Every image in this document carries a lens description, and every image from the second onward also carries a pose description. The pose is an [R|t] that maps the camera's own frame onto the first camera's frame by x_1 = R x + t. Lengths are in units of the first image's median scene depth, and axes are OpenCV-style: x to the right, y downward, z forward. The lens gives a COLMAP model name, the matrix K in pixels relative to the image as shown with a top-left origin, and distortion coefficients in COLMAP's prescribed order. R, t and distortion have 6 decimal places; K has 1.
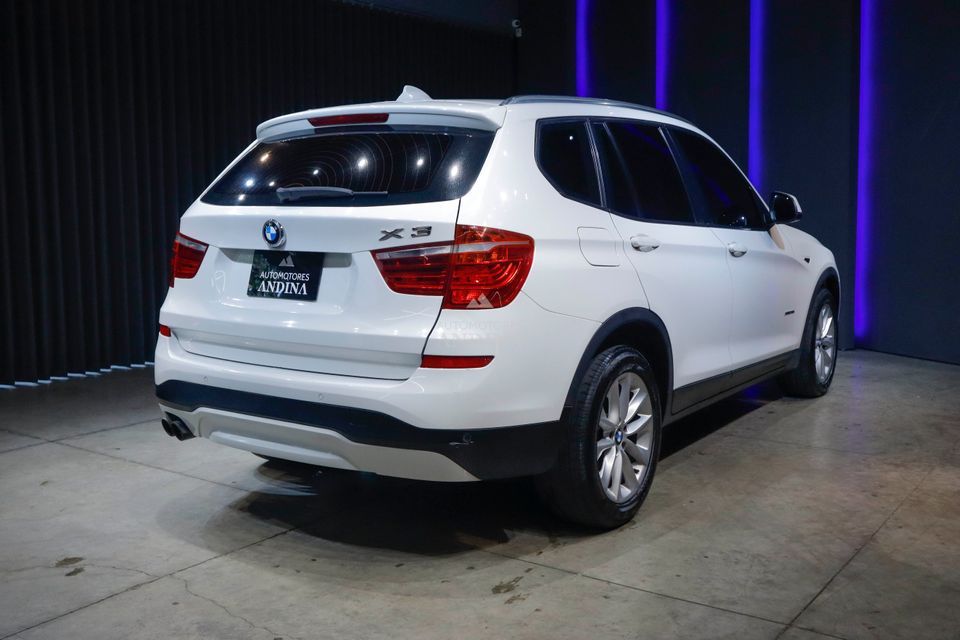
lens RADIAL K [[1016.5, 0, 480.5], [0, 1016.5, 285.4], [0, 0, 1]] dist [-0.008019, 0.001558]
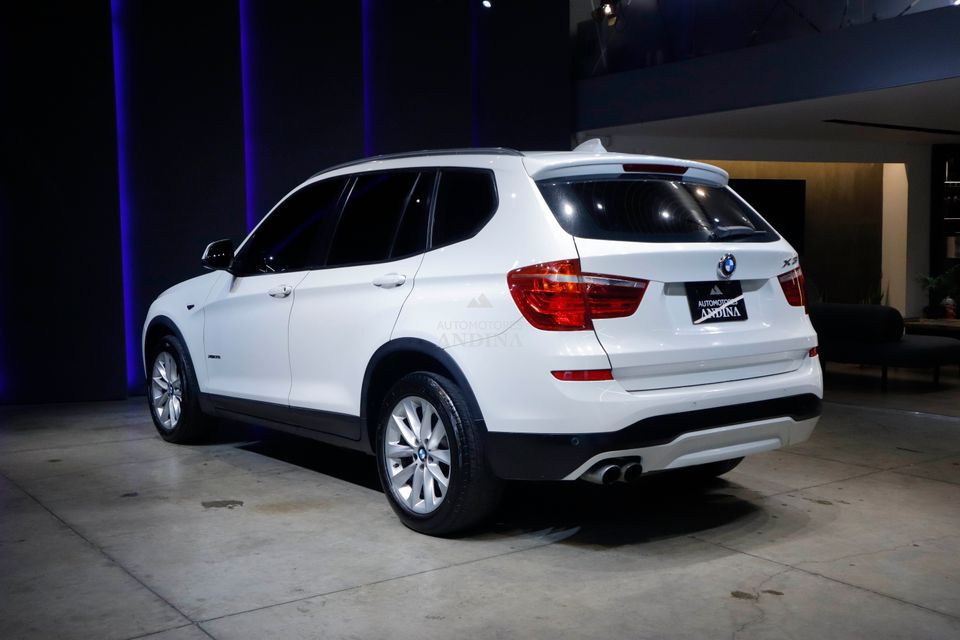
lens RADIAL K [[1104.2, 0, 513.6], [0, 1104.2, 320.8], [0, 0, 1]] dist [0.031037, 0.065999]
pose [[0.273365, -0.061614, 0.959935, -1.504355], [0.094242, 0.994861, 0.037018, -0.058944], [-0.957283, 0.080346, 0.277767, 0.895646]]
